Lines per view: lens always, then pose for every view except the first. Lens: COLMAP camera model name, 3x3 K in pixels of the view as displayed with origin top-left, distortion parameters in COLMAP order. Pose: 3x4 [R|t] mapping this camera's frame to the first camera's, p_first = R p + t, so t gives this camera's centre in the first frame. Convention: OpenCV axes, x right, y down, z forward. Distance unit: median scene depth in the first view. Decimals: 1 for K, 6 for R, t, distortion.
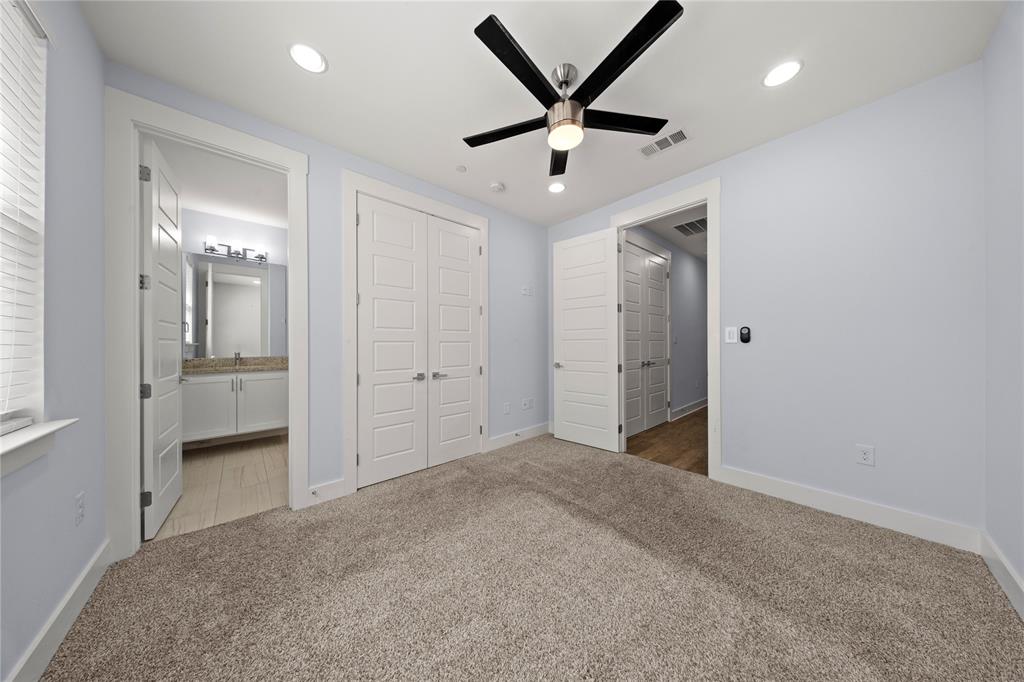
lens RADIAL K [[306.3, 0, 513.2], [0, 306.3, 343.6], [0, 0, 1]] dist [0.000657, -0.000138]
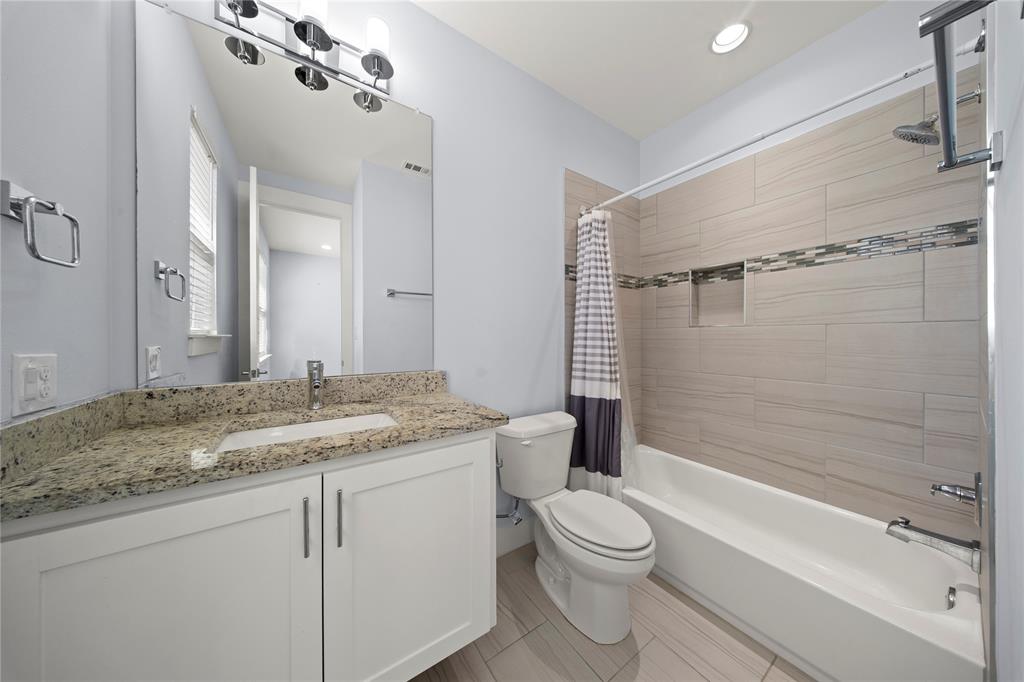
lens RADIAL K [[306.3, 0, 507.6], [0, 306.3, 343.1], [0, 0, 1]] dist [0.000657, -0.000138]
pose [[0.990715, -0.002614, -0.135932, -0.714205], [0.003867, 0.999952, 0.008951, 0.008602], [0.135902, -0.009393, 0.990678, 0.773591]]
